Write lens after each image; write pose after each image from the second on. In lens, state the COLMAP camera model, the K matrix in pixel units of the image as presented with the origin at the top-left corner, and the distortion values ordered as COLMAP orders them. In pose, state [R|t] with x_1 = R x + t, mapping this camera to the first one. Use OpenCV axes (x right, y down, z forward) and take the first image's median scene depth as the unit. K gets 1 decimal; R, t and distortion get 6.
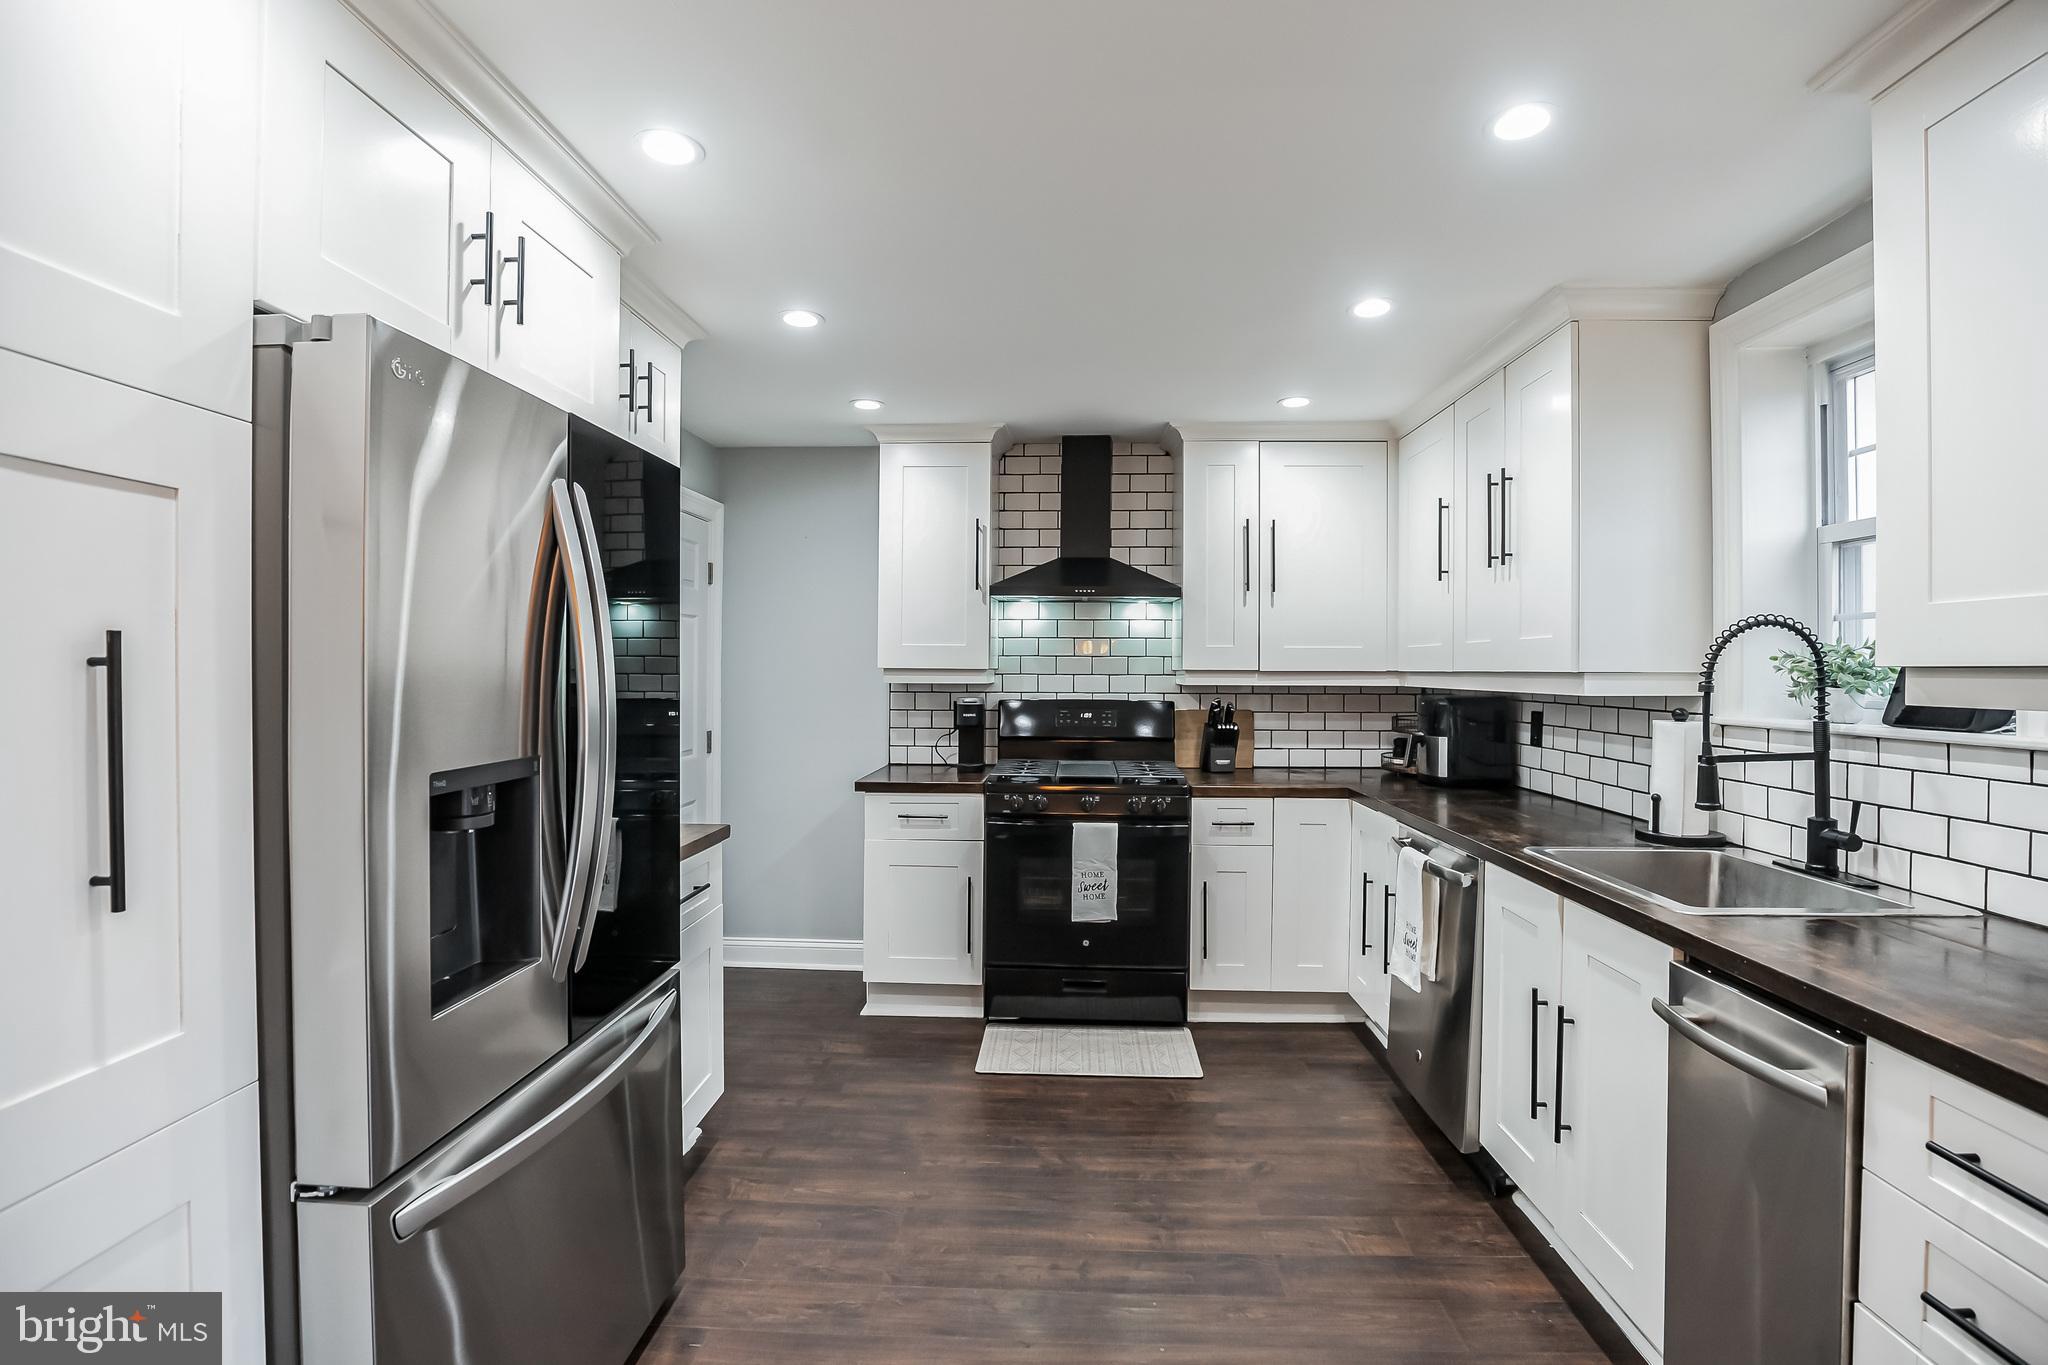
lens RADIAL K [[943.8, 0, 1030.3], [0, 943.8, 669.0], [0, 0, 1]] dist [-0.037095, 0.007657]
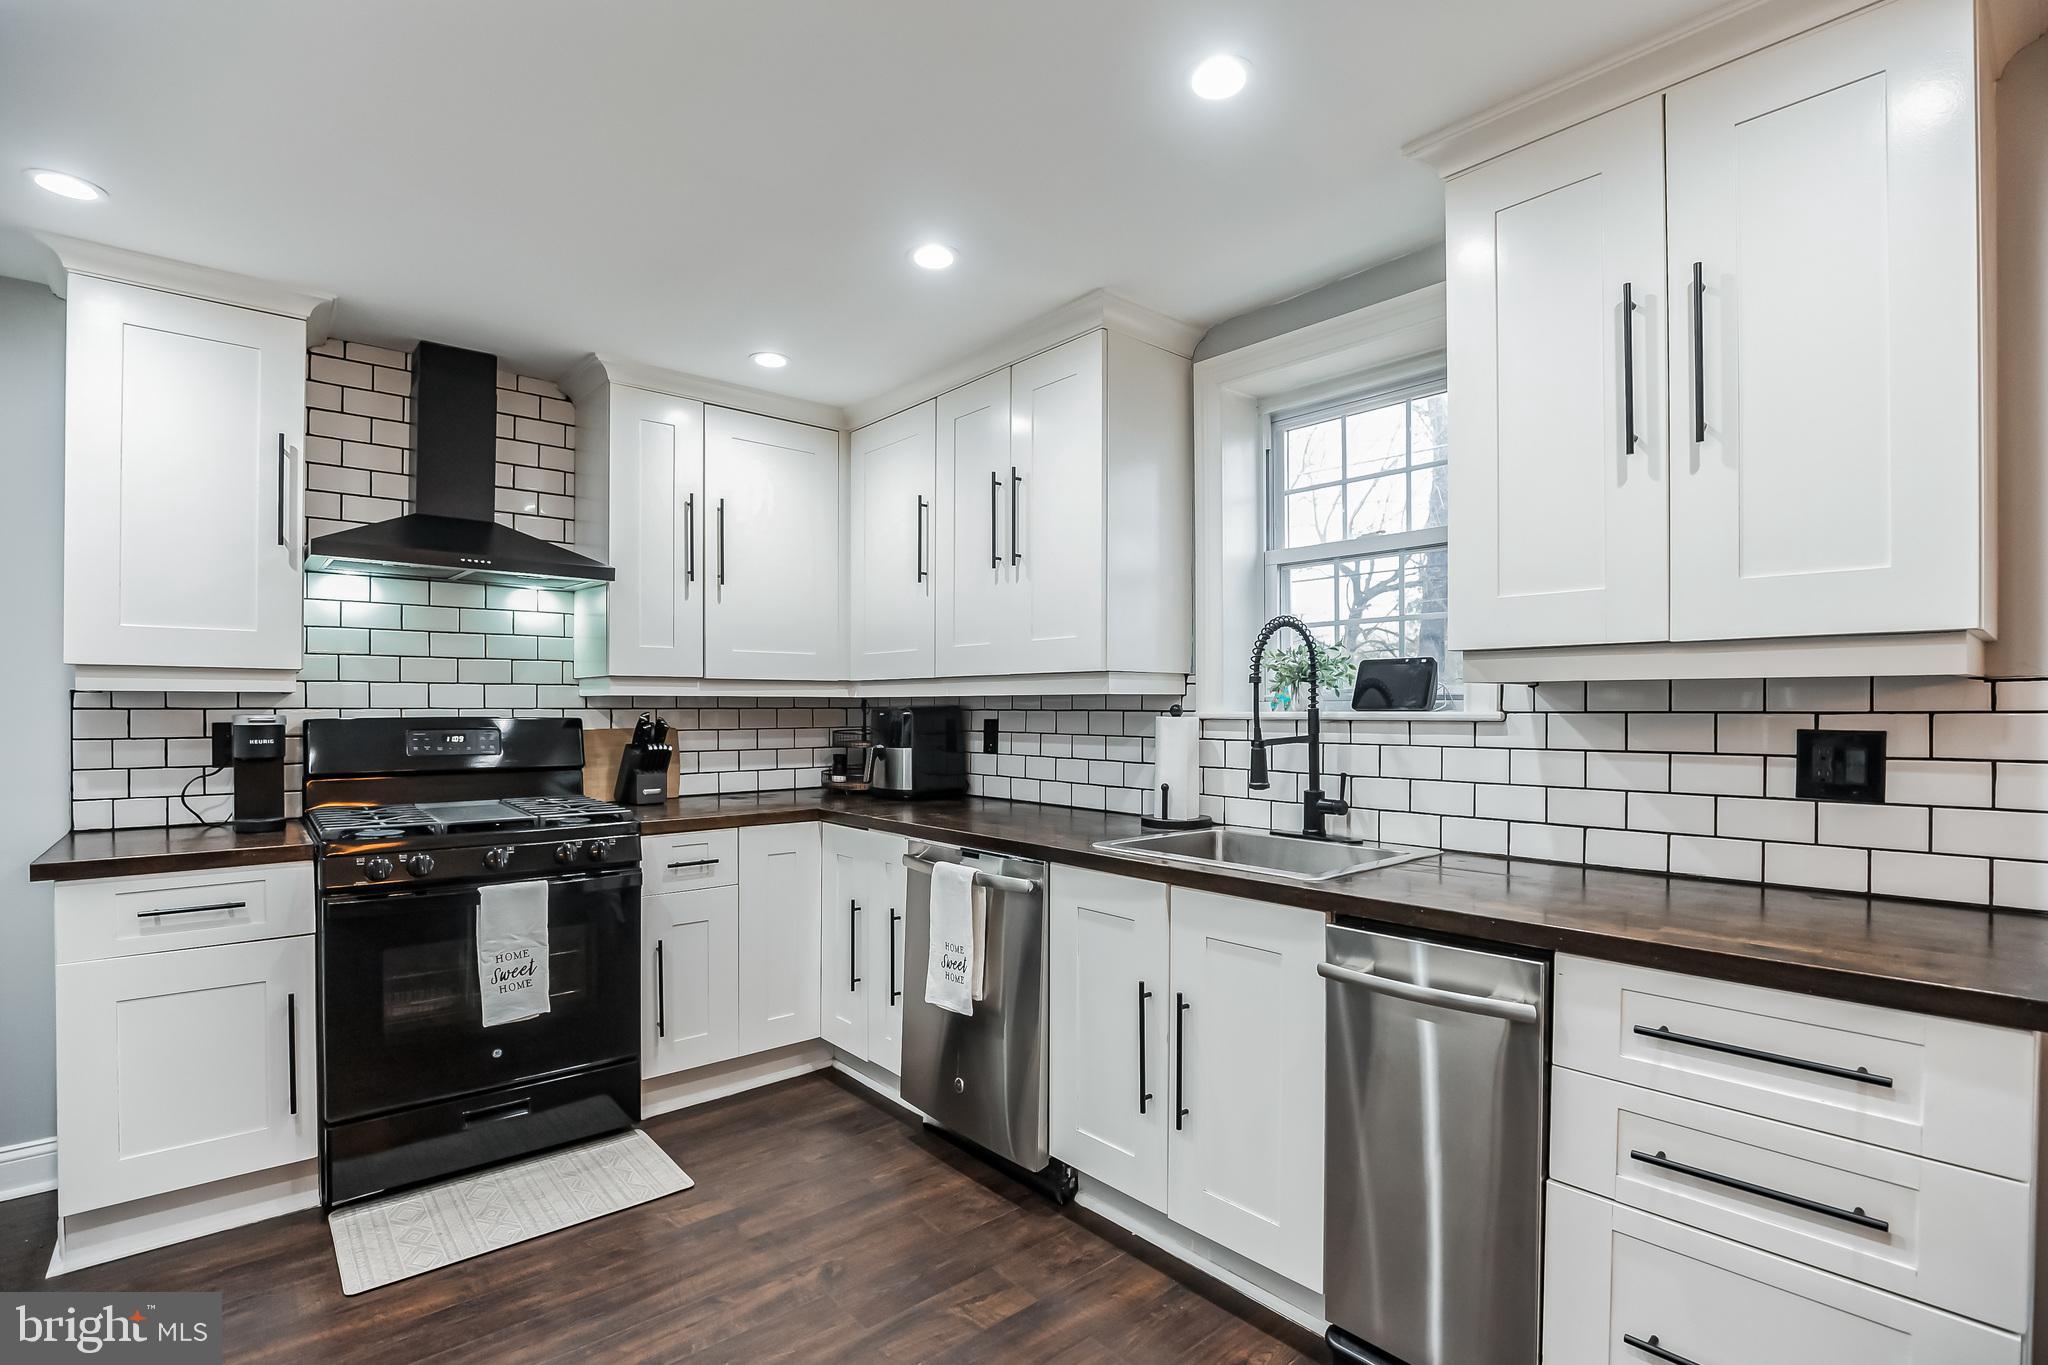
lens RADIAL K [[954.7, 0, 1036.2], [0, 954.7, 713.6], [0, 0, 1]] dist [-0.031176, 0.000957]
pose [[0.720891, -0.008419, 0.692997, -0.179685], [0.002713, 0.999953, 0.009326, 0.036655], [-0.693043, -0.004843, 0.720880, 0.263968]]
